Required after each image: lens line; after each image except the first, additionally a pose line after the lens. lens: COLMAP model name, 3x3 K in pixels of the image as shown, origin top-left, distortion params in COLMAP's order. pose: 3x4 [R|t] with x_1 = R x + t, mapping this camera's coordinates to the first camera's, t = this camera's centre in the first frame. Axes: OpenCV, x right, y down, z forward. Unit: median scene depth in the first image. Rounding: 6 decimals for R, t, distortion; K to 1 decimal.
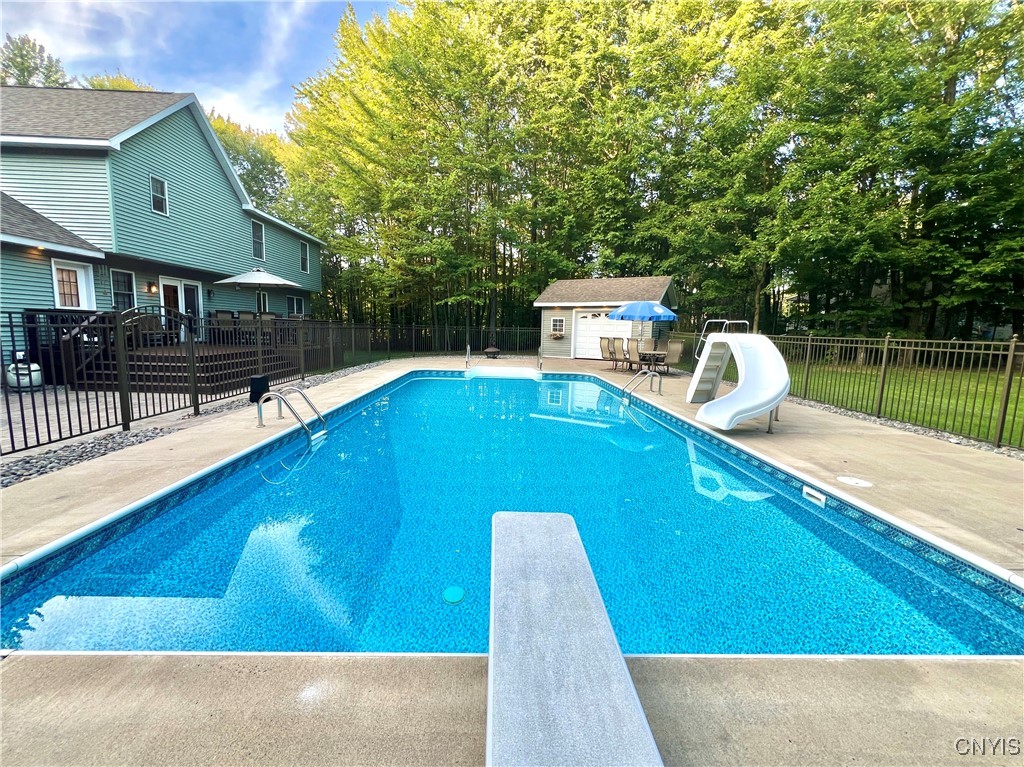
lens RADIAL K [[410.6, 0, 512.0], [0, 410.6, 383.5], [0, 0, 1]] dist [-0.000364, -0.000172]
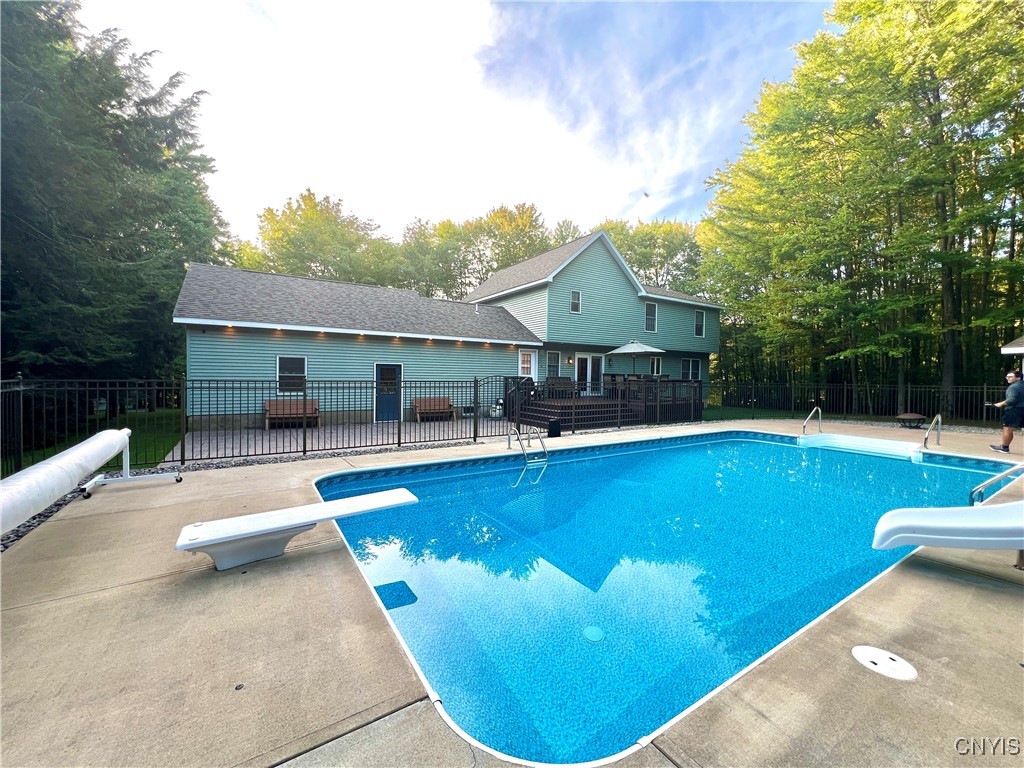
lens RADIAL K [[416.3, 0, 541.2], [0, 416.3, 390.1], [0, 0, 1]] dist [-0.001193, -0.000120]
pose [[0.544404, 0.010934, -0.838752, 0.369727], [-0.112023, 0.991906, -0.059779, -0.018318], [0.831310, 0.126503, 0.541222, 0.081384]]
